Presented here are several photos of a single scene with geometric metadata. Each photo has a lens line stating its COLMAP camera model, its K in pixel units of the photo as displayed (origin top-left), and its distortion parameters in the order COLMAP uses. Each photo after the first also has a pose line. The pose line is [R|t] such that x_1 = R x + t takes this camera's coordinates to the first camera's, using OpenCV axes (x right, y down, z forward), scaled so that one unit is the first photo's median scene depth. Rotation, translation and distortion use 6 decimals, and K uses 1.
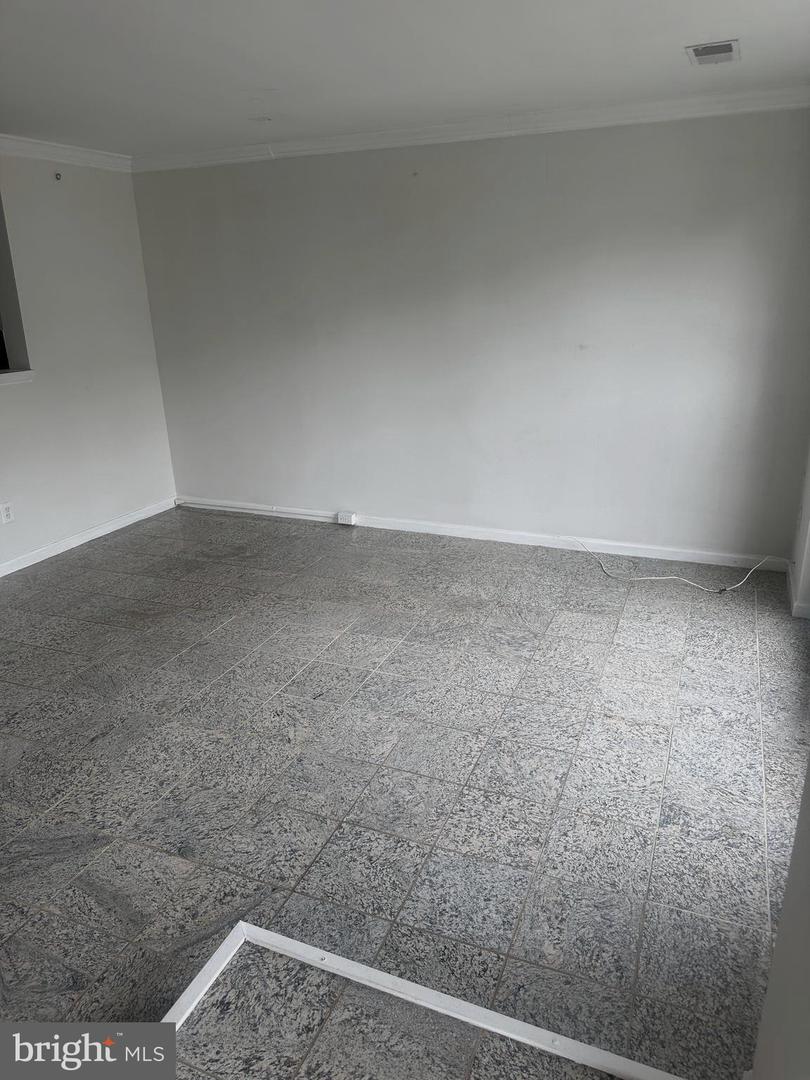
lens RADIAL K [[757.4, 0, 399.9], [0, 757.4, 534.2], [0, 0, 1]] dist [0.136243, -0.211068]
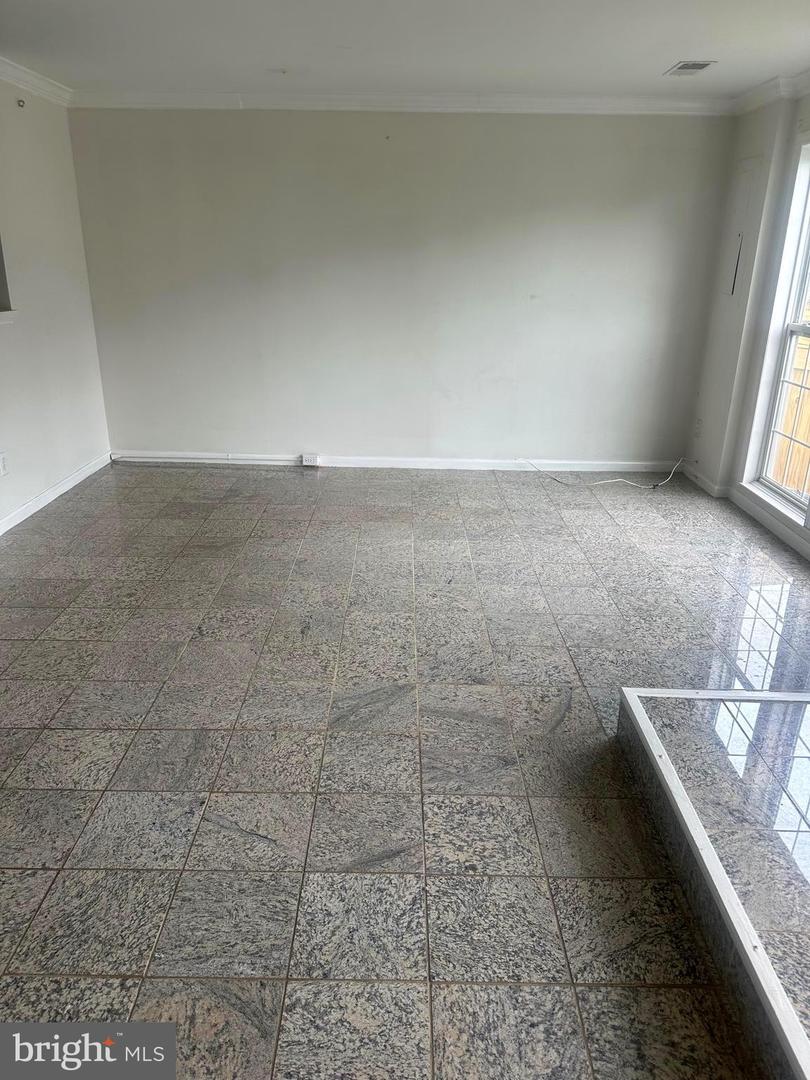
lens RADIAL K [[757.4, 0, 399.9], [0, 757.4, 534.2], [0, 0, 1]] dist [0.136243, -0.211068]
pose [[0.924556, -0.090984, 0.370024, -0.436505], [0.082065, 0.995832, 0.039812, 0.061610], [-0.372104, -0.006442, 0.928169, -0.045078]]
